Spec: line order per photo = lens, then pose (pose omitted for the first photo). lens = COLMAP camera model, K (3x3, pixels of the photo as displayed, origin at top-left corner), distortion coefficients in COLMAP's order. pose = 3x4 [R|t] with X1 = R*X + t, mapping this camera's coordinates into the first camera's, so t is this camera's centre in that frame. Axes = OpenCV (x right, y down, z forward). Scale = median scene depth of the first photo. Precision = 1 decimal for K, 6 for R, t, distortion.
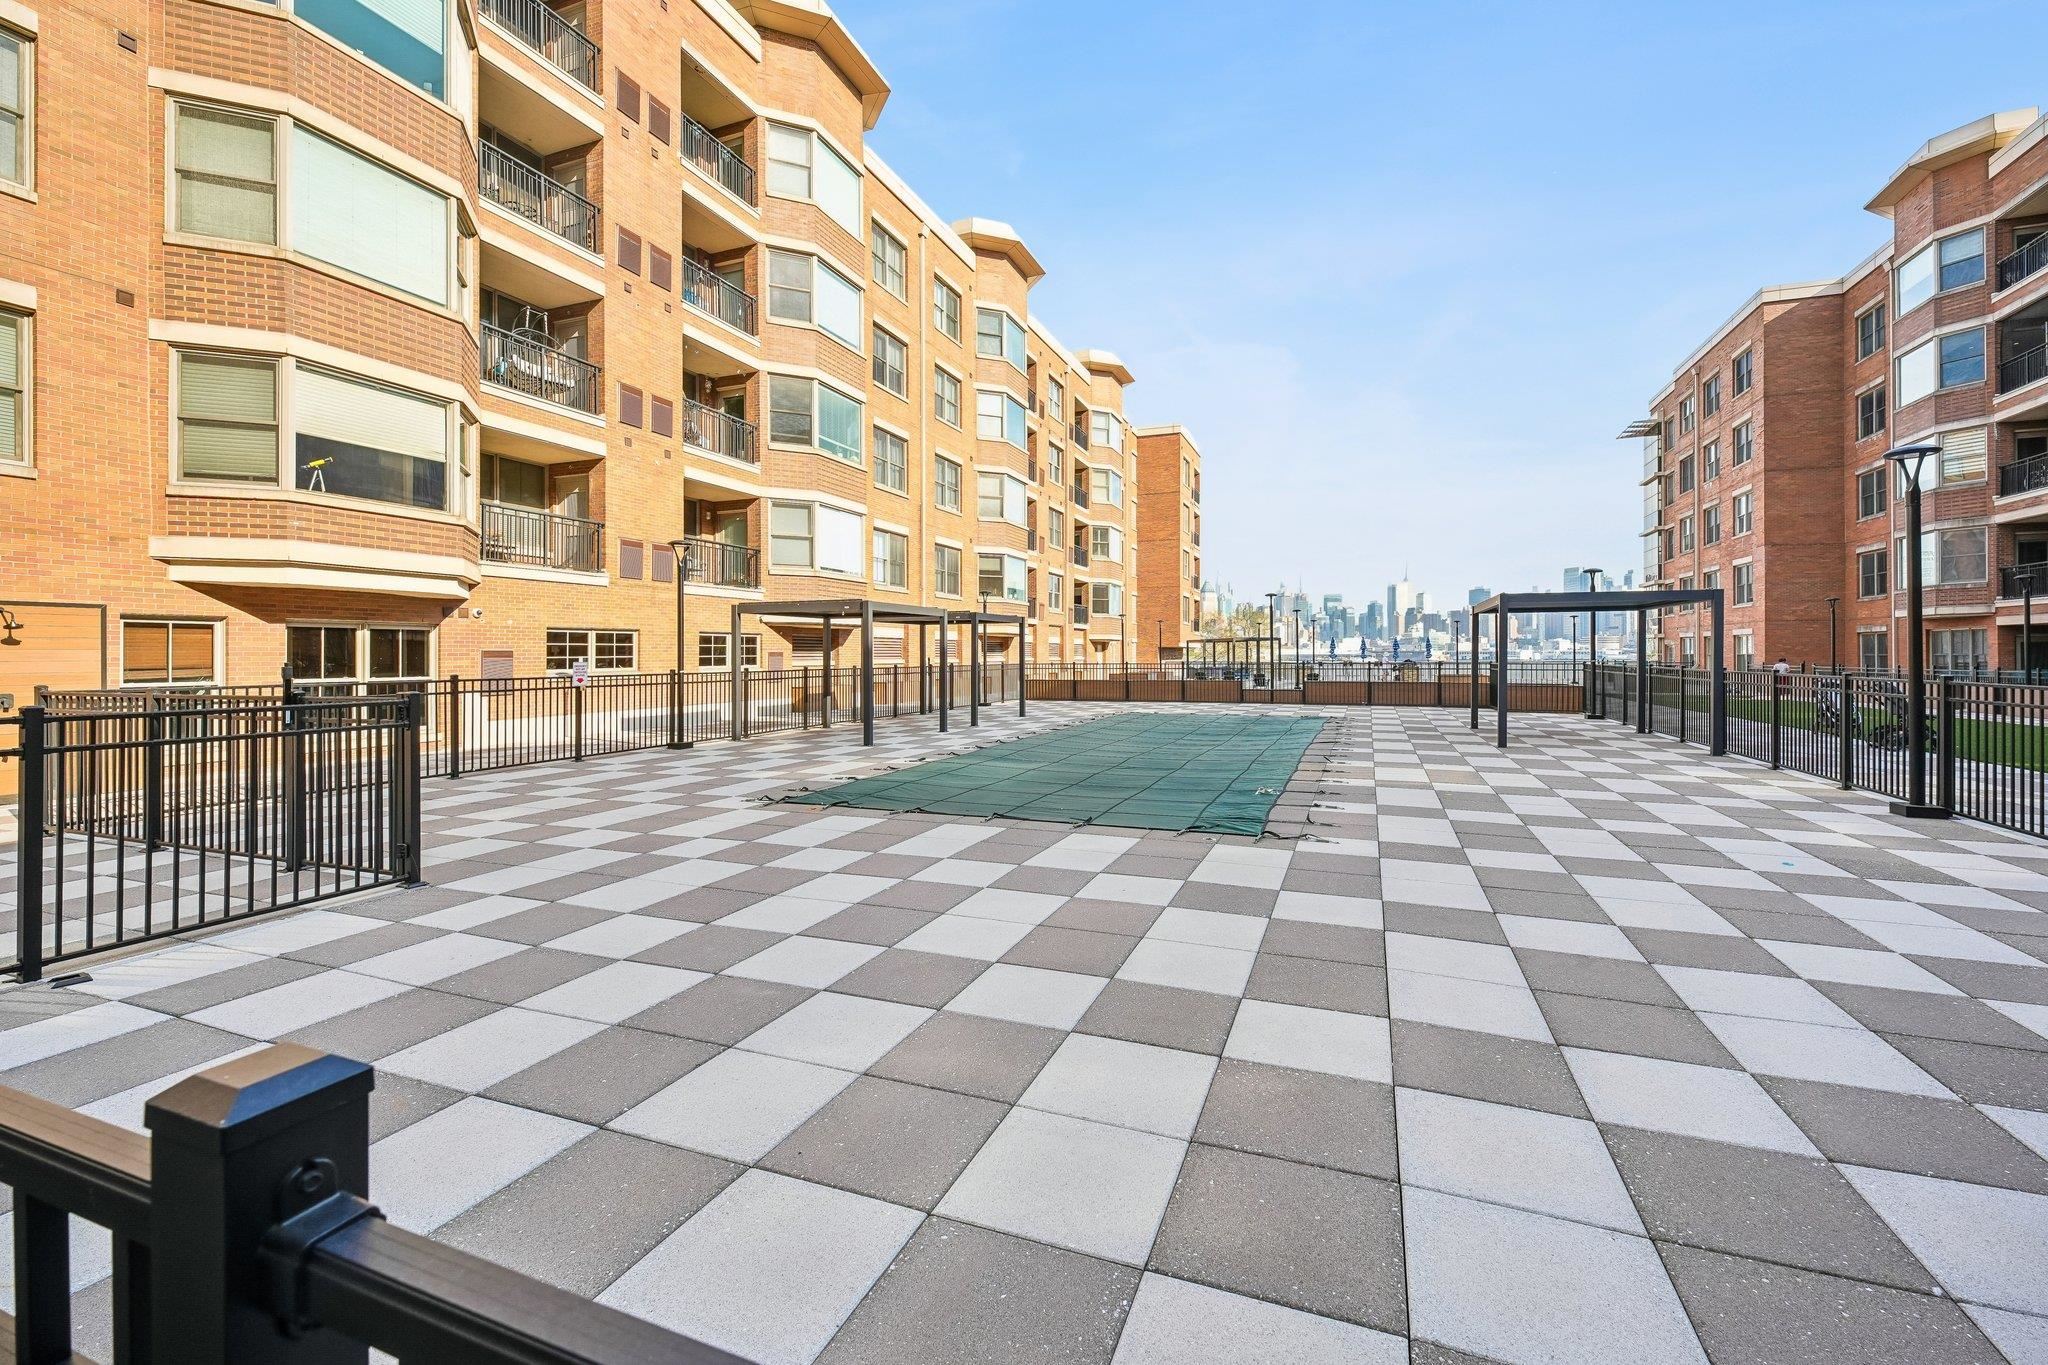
lens RADIAL K [[831.8, 0, 1033.5], [0, 831.8, 656.9], [0, 0, 1]] dist [0.036071, -0.000108]
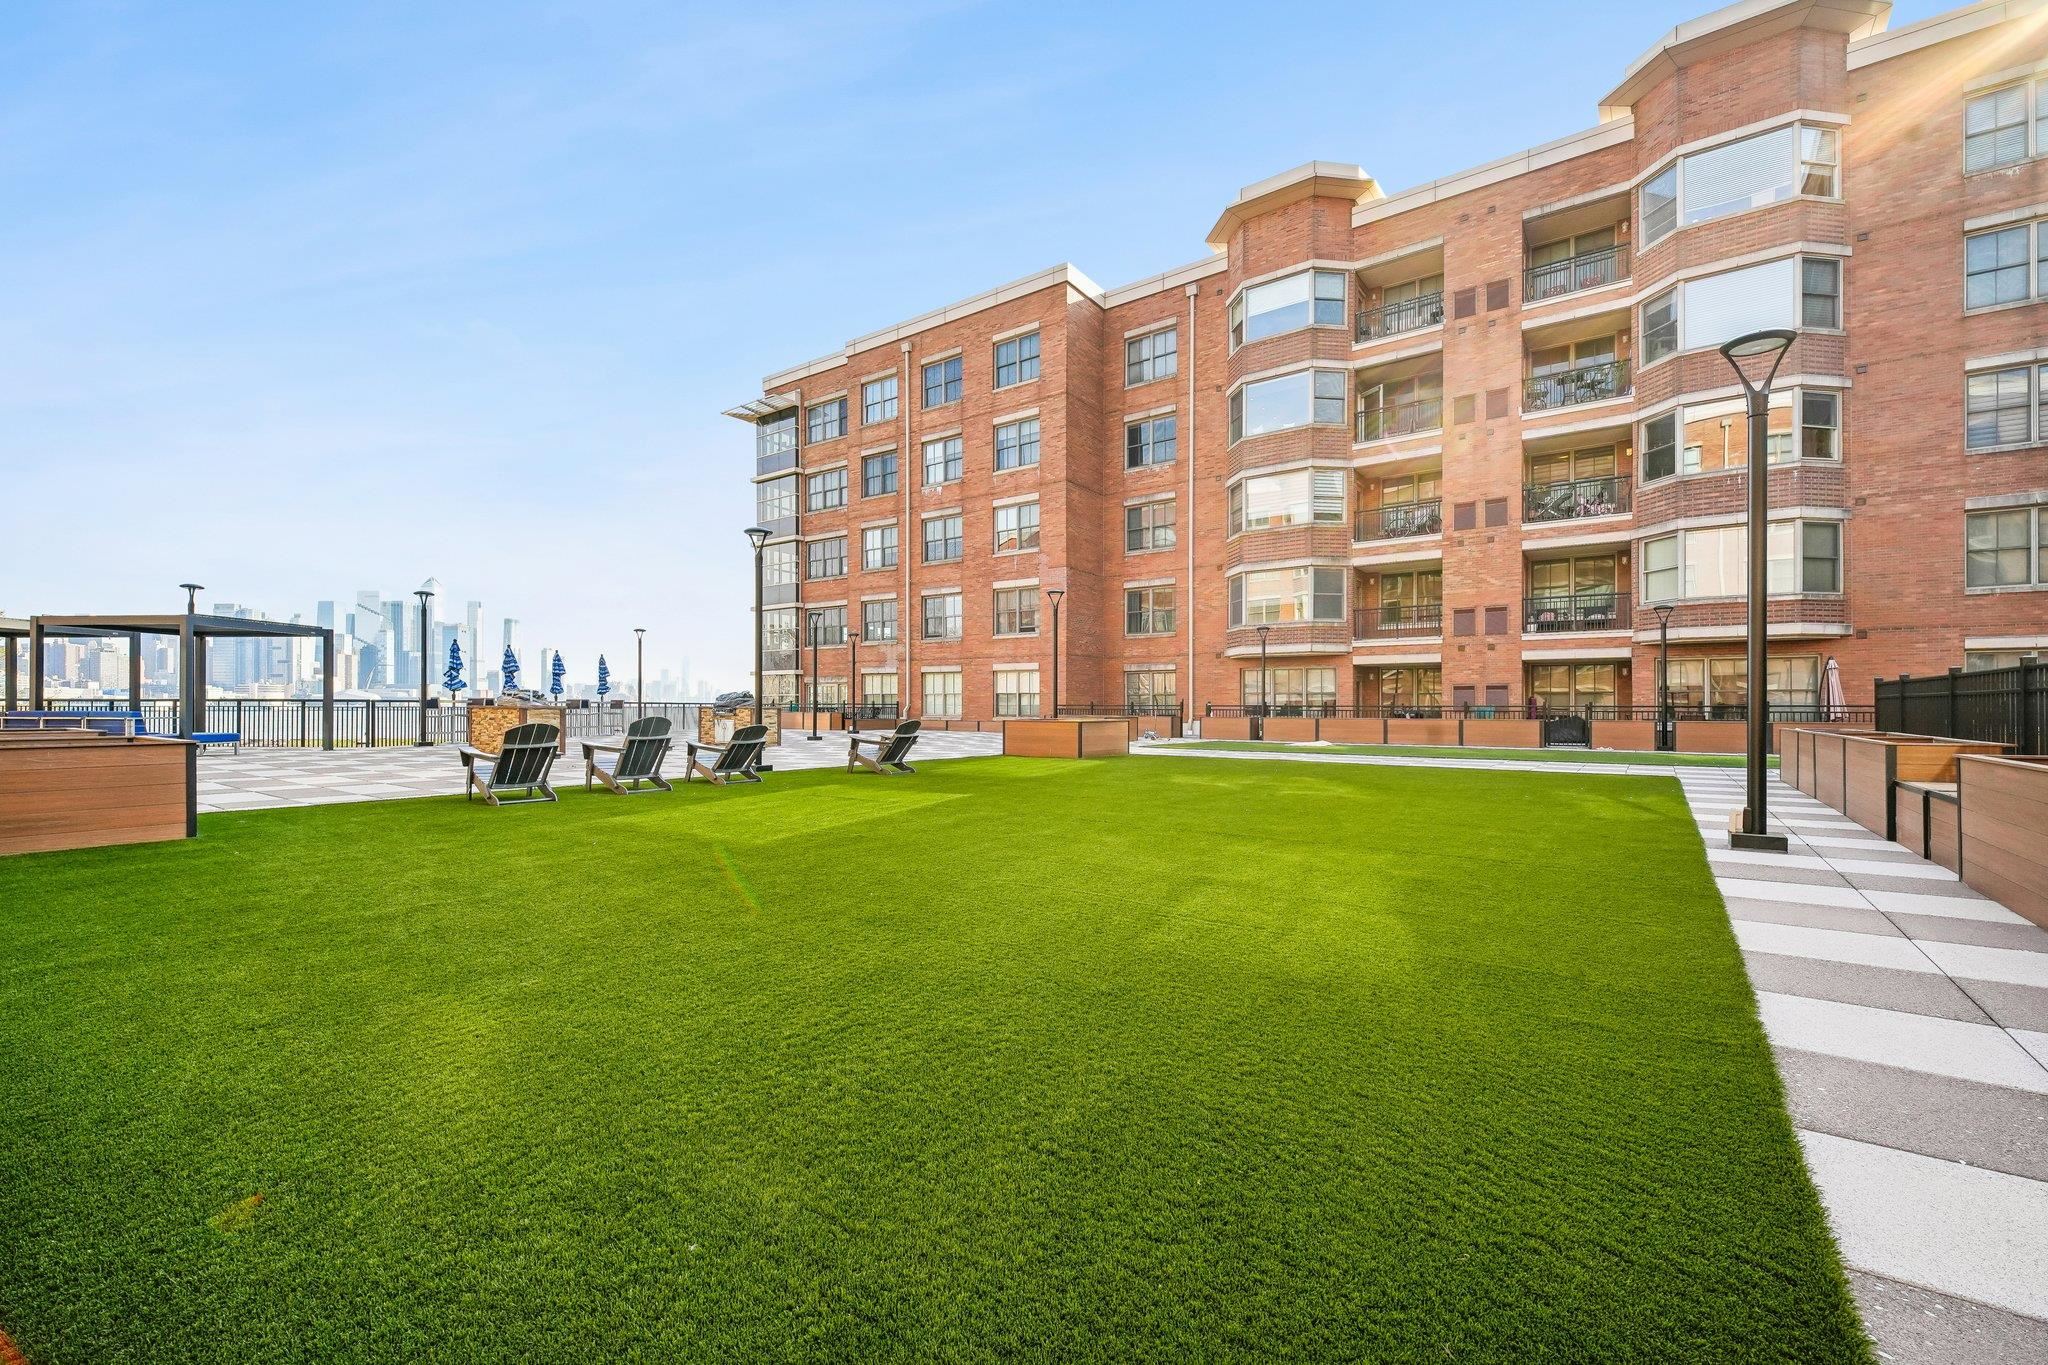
lens RADIAL K [[845.1, 0, 1040.1], [0, 845.1, 704.4], [0, 0, 1]] dist [0.054874, -0.015270]
pose [[0.236579, 0.005793, 0.971595, 0.023046], [-0.001307, 0.999983, -0.005644, 0.014526], [-0.971611, 0.000066, 0.236583, 0.898665]]
